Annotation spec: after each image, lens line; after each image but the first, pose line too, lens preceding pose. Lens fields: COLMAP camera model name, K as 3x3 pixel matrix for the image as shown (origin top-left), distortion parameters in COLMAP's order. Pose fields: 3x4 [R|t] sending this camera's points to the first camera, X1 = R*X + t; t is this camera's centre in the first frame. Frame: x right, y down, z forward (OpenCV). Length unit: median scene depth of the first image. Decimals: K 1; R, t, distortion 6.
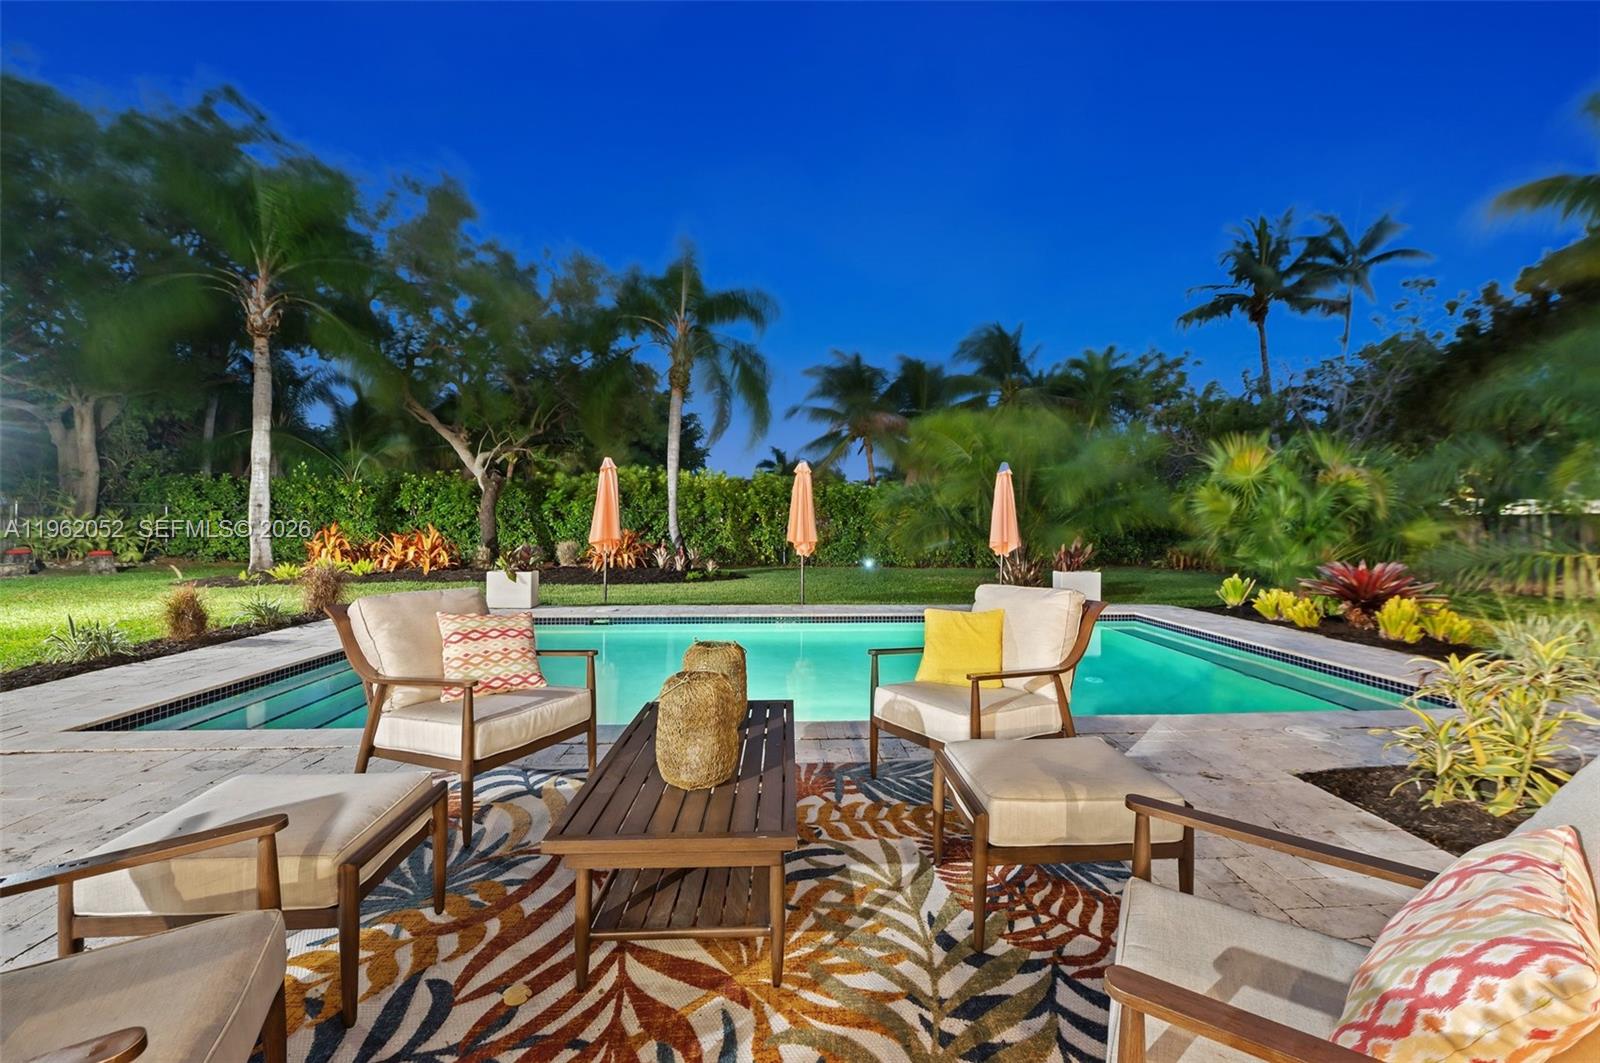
lens RADIAL K [[628.6, 0, 808.0], [0, 628.6, 512.5], [0, 0, 1]] dist [-0.001112, 0.000014]
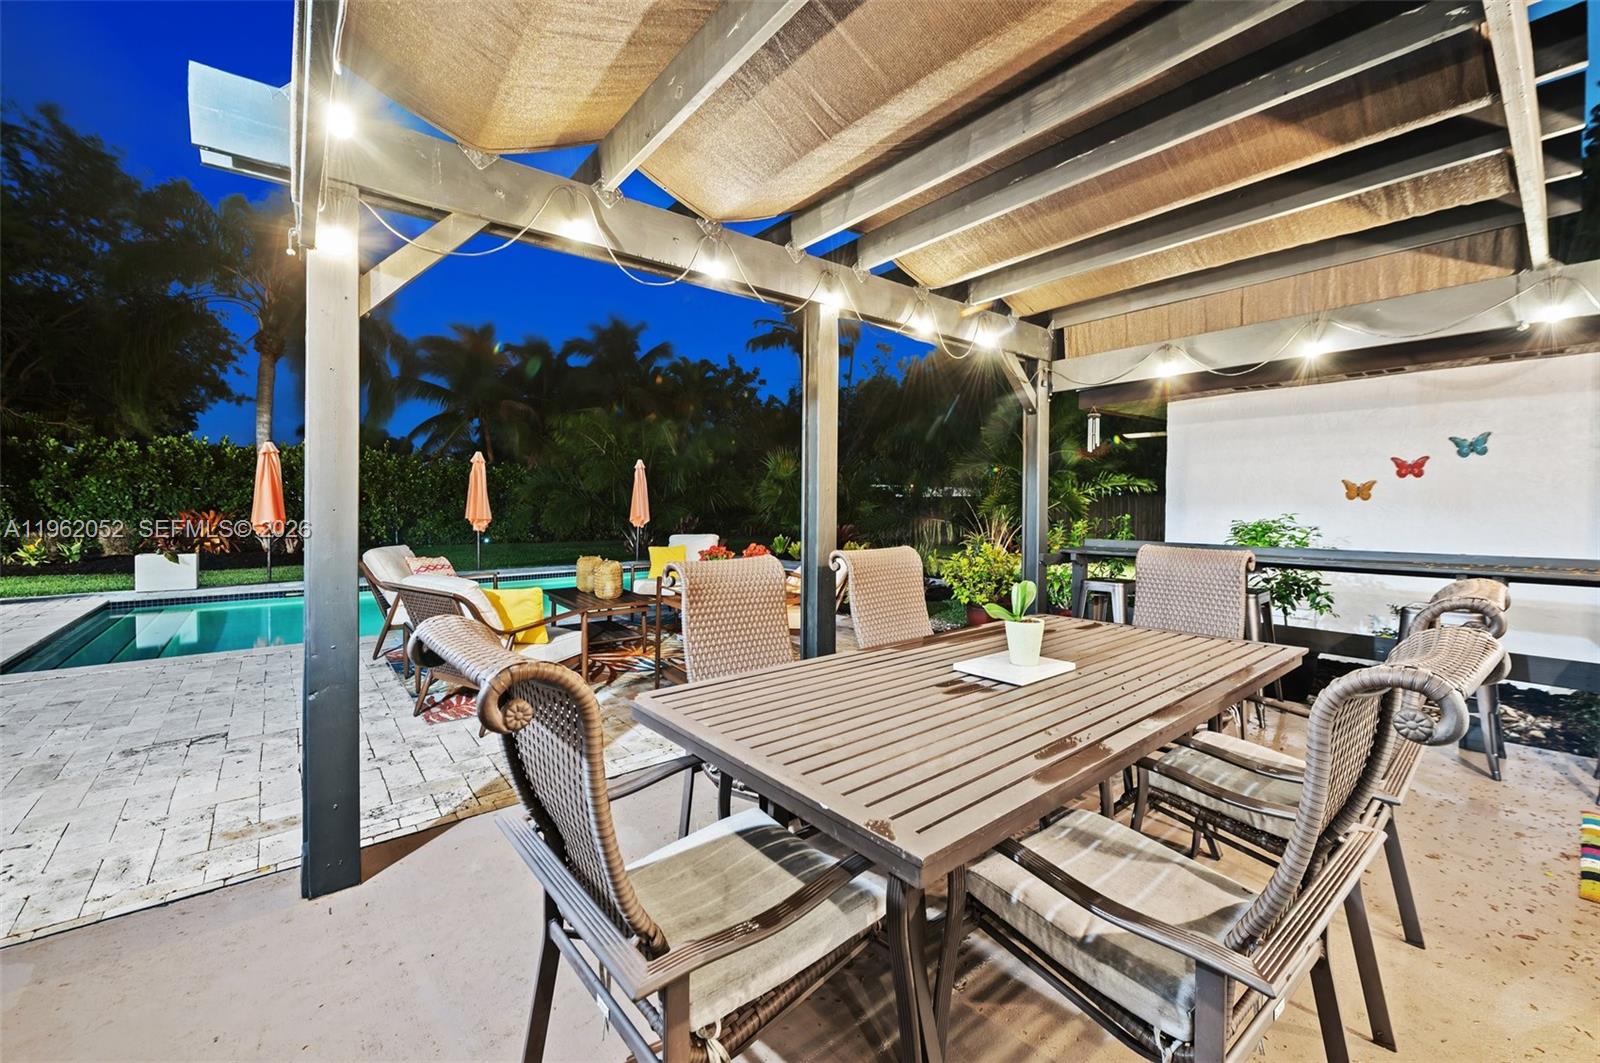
lens RADIAL K [[633.9, 0, 803.9], [0, 633.9, 502.2], [0, 0, 1]] dist [-0.000769, -0.000057]
pose [[0.810279, -0.003206, 0.586035, -0.216115], [-0.008462, 0.999817, 0.017169, -0.011727], [-0.585983, -0.018871, 0.810104, -0.339876]]
